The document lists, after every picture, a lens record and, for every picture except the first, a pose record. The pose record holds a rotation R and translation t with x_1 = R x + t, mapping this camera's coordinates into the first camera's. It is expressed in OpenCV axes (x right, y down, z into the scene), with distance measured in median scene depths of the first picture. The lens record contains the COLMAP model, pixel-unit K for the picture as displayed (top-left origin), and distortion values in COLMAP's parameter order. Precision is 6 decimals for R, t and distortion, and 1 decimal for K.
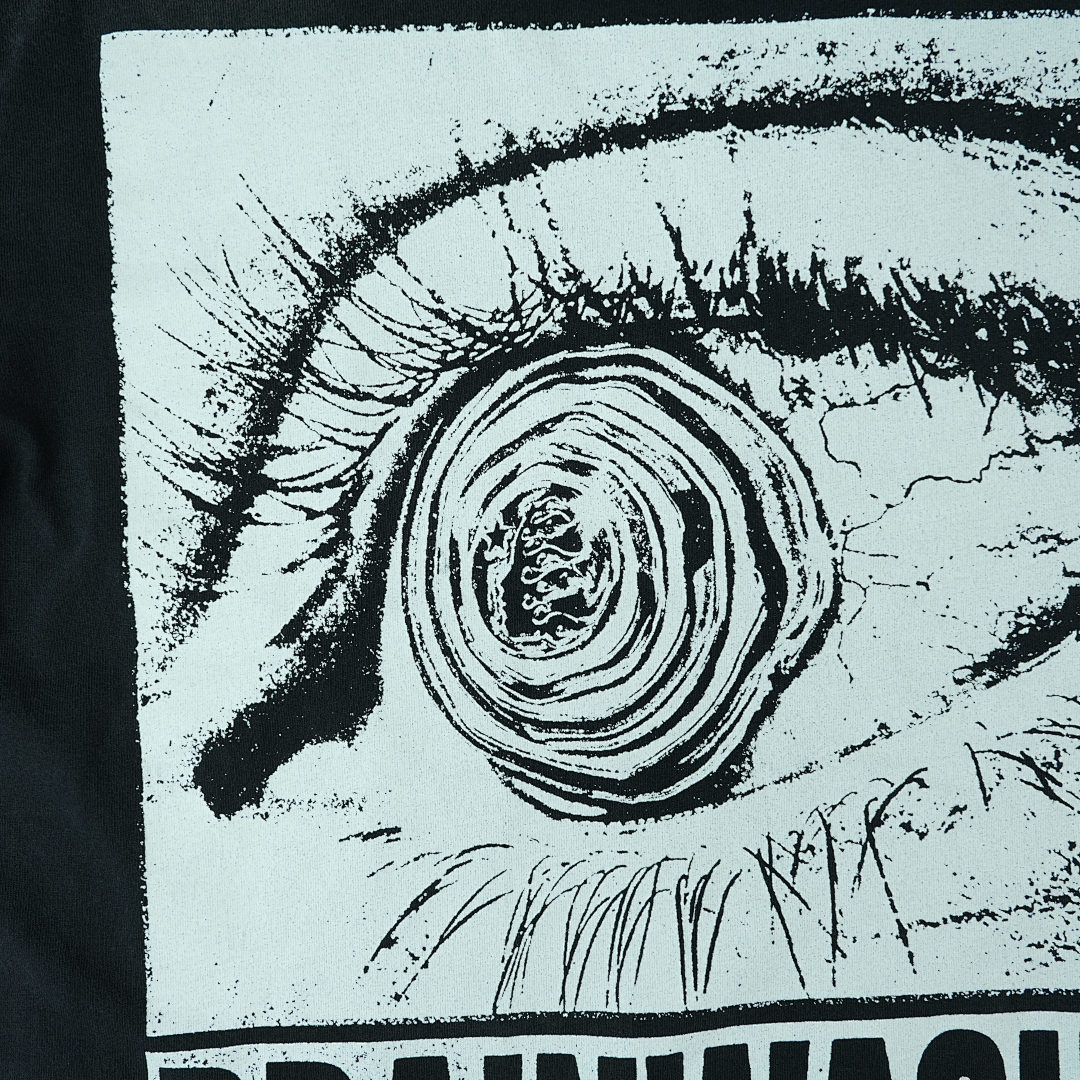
lens RADIAL K [[1071.2, 0, 538.6], [0, 1071.2, 538.8], [0, 0, 1]] dist [-0.005197, 0.000000]
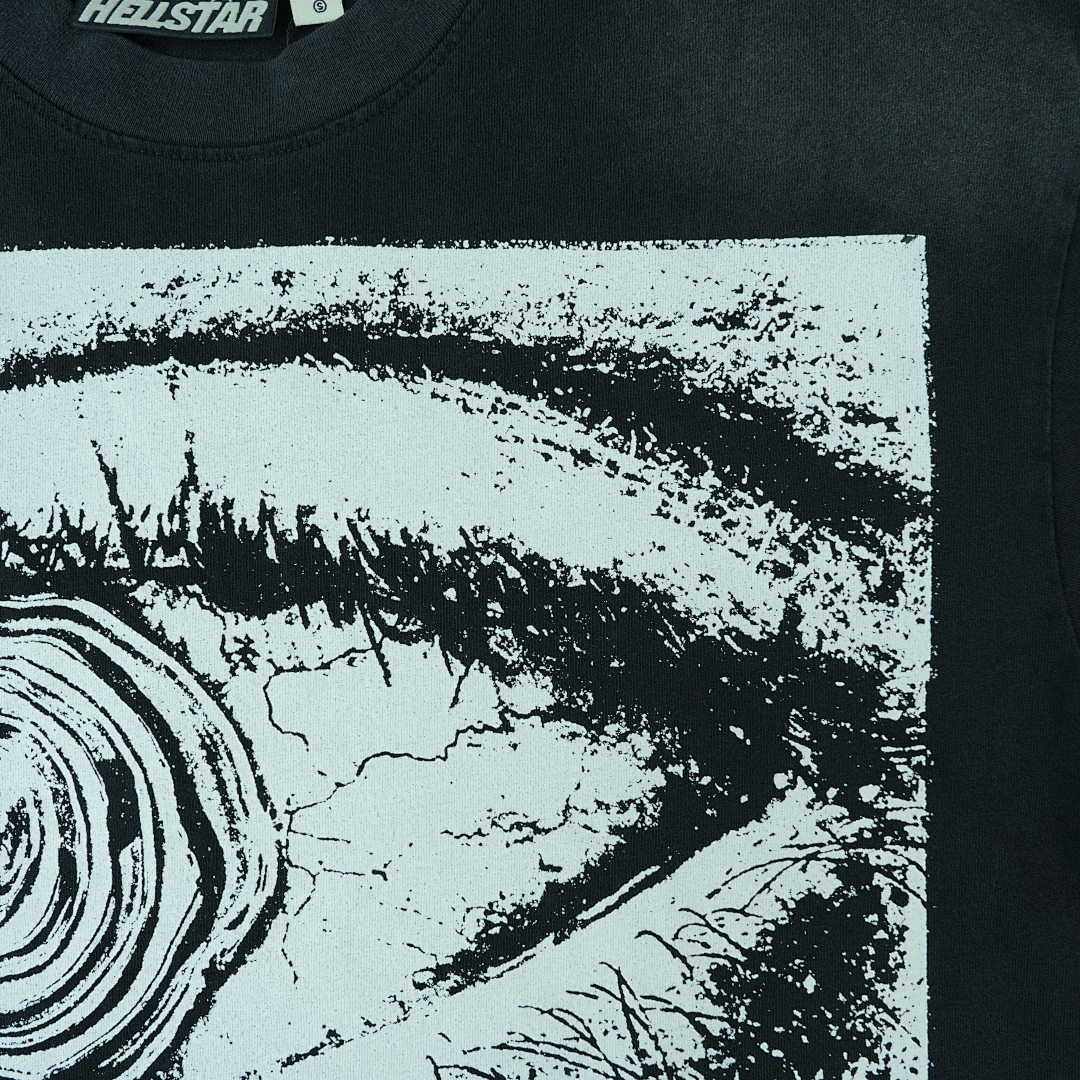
lens RADIAL K [[1071.2, 0, 535.3], [0, 1071.2, 542.8], [0, 0, 1]] dist [-0.005197, 0.000000]
pose [[0.999084, 0.030122, -0.030406, 0.511546], [-0.031696, 0.998107, -0.052704, -0.189471], [0.028761, 0.053620, 0.998147, 0.107170]]
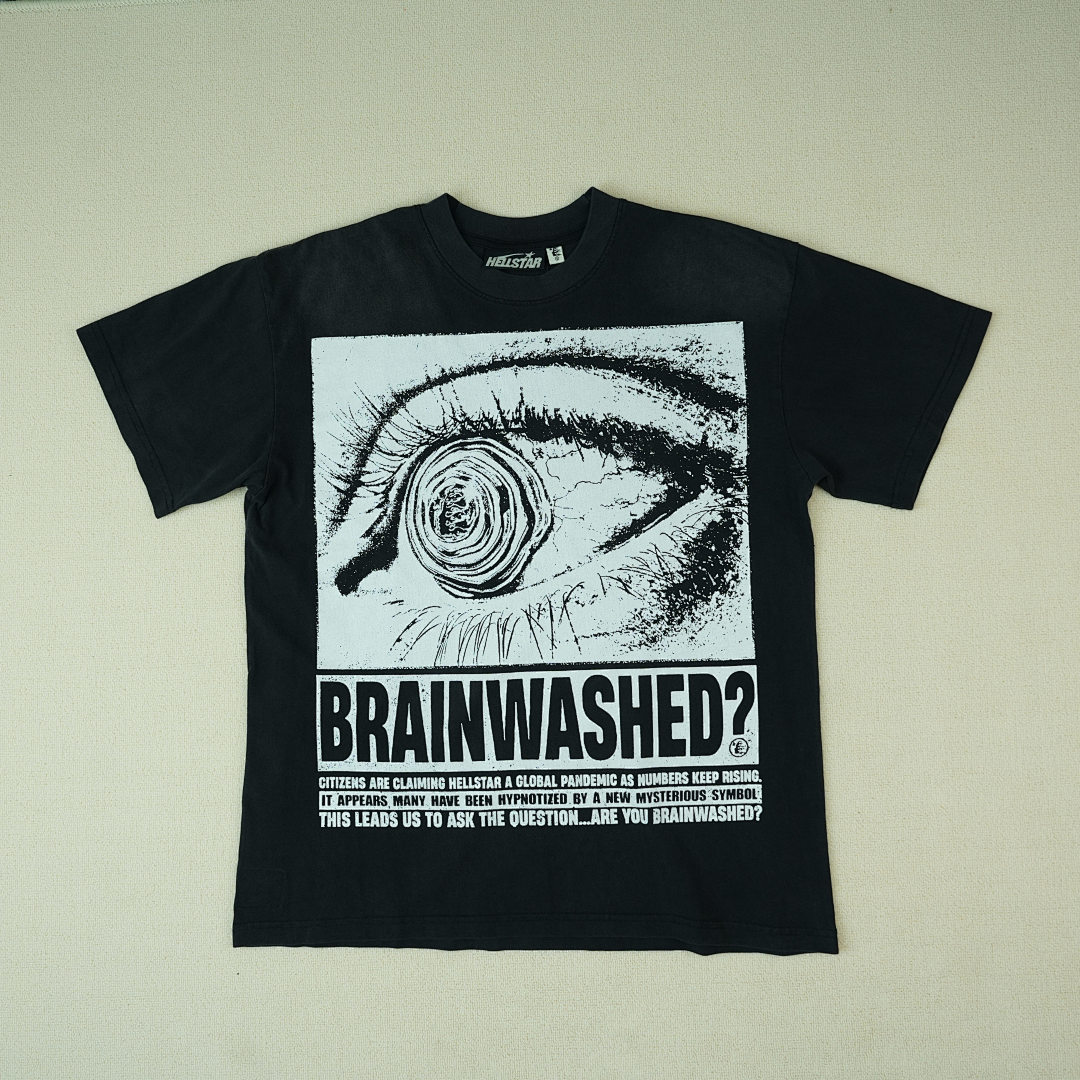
lens RADIAL K [[1071.2, 0, 536.3], [0, 1071.2, 557.4], [0, 0, 1]] dist [-0.005197, 0.000000]
pose [[0.997998, 0.004983, -0.063056, 0.424446], [-0.009854, 0.996969, -0.077170, 0.380791], [0.062481, 0.077636, 0.995022, -1.934808]]
